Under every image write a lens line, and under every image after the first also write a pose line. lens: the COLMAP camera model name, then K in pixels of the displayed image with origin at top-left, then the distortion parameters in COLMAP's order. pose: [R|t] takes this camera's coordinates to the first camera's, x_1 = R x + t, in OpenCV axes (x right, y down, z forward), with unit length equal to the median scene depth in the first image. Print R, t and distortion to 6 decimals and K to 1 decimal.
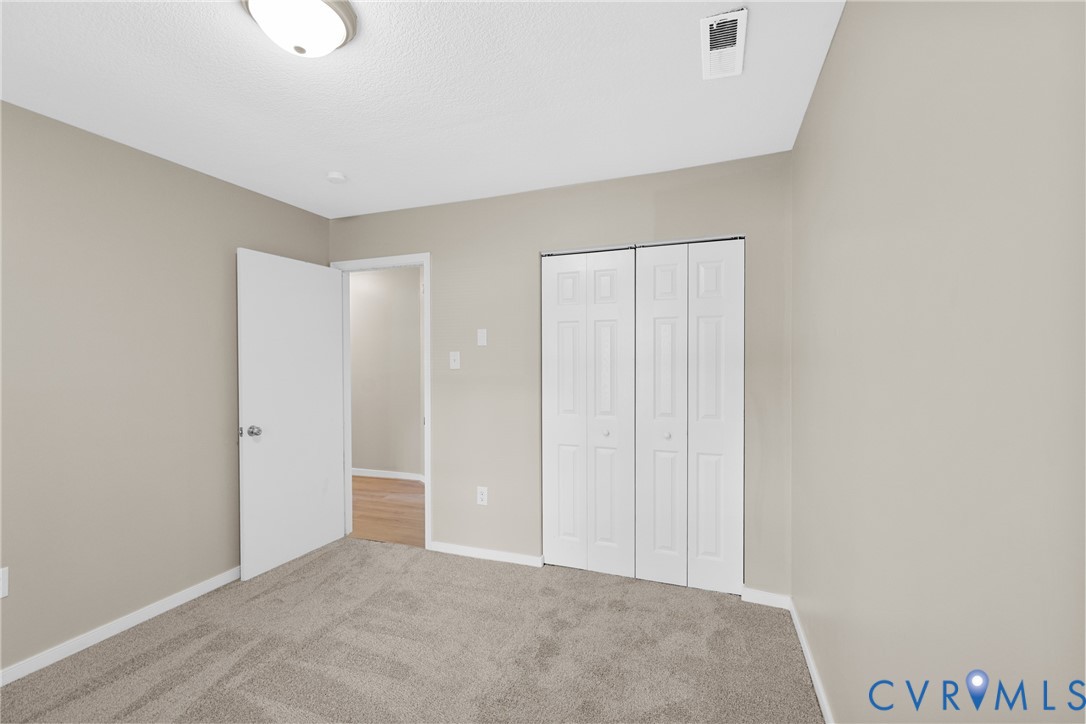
lens RADIAL K [[483.7, 0, 539.4], [0, 483.7, 359.3], [0, 0, 1]] dist [0.011235, -0.000224]
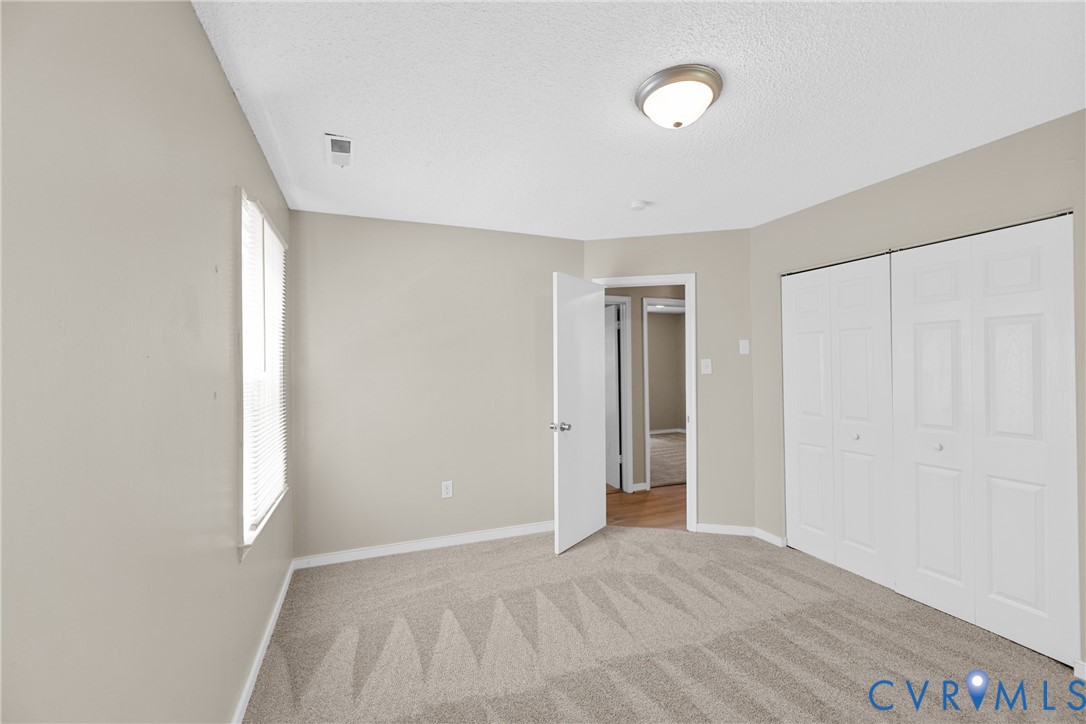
lens RADIAL K [[454.9, 0, 551.5], [0, 454.9, 362.8], [0, 0, 1]] dist [0.000501, 0.000000]
pose [[0.680403, 0.002055, -0.732836, 0.388387], [-0.009384, 0.999939, -0.005908, 0.005552], [0.732778, 0.010897, 0.680380, -0.122939]]
